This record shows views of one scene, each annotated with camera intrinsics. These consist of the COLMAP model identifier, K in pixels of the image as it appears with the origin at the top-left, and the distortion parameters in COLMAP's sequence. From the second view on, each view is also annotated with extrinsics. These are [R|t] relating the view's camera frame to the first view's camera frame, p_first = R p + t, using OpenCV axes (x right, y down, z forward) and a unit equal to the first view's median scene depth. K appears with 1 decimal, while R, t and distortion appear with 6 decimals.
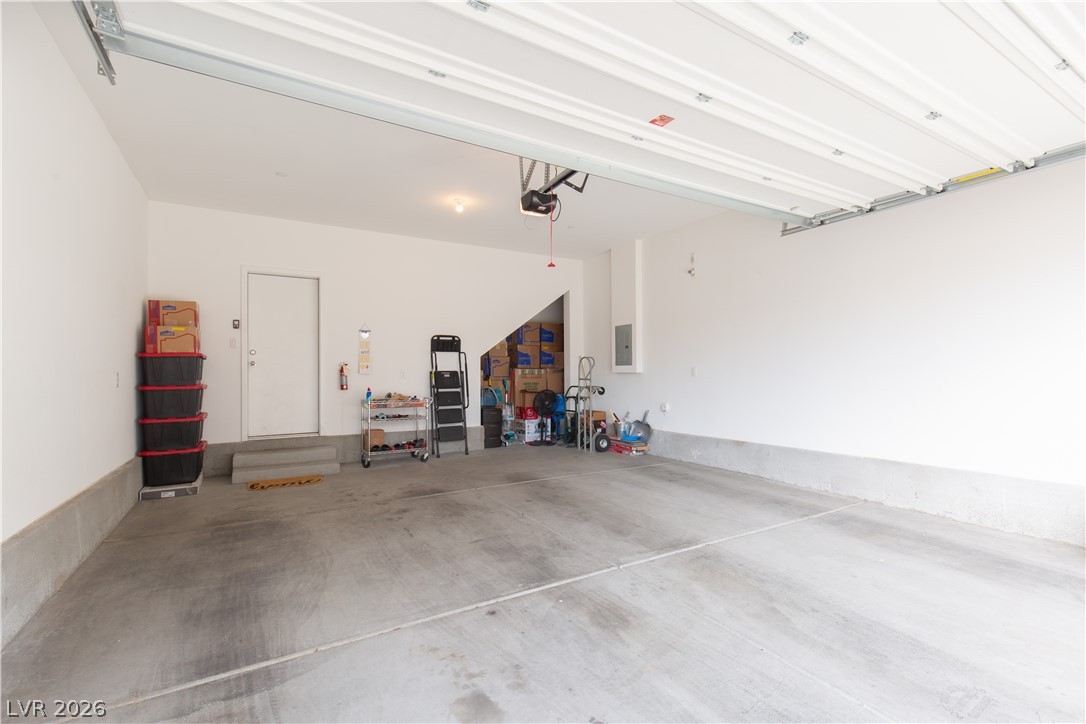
lens RADIAL K [[491.4, 0, 546.5], [0, 491.4, 365.3], [0, 0, 1]] dist [0.009266, -0.002442]
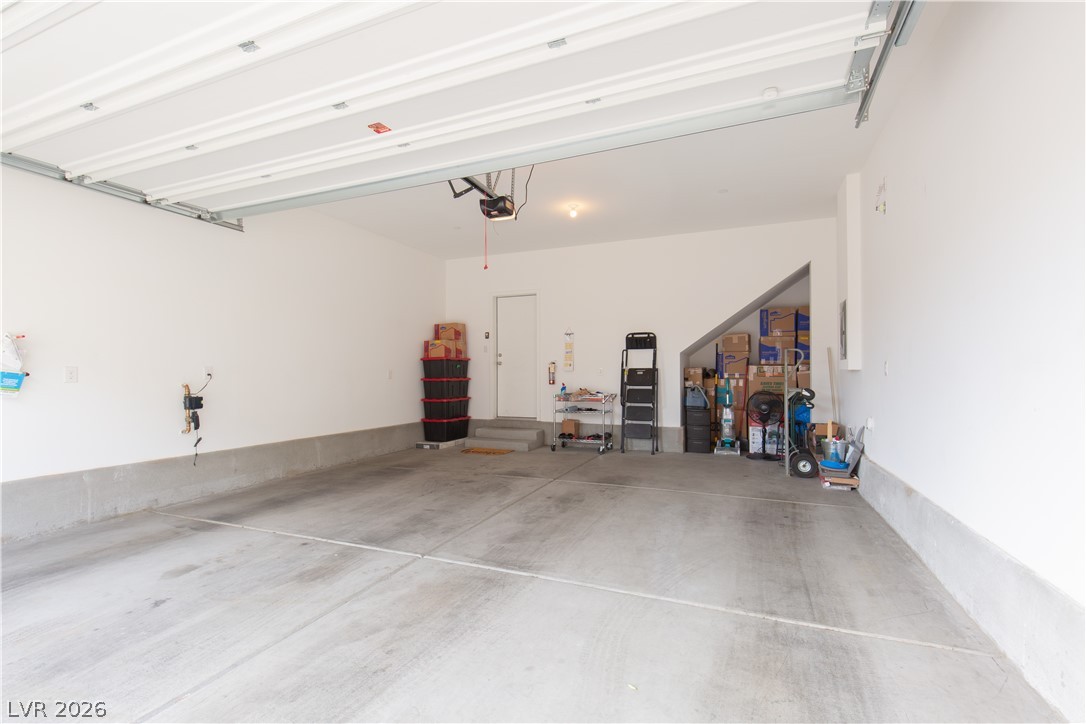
lens RADIAL K [[491.4, 0, 545.1], [0, 491.4, 365.6], [0, 0, 1]] dist [0.009266, -0.002442]
pose [[0.591636, -0.006241, -0.806181, 0.853676], [0.012129, 0.999926, 0.001161, 0.004767], [0.806114, -0.010465, 0.591668, 0.442006]]
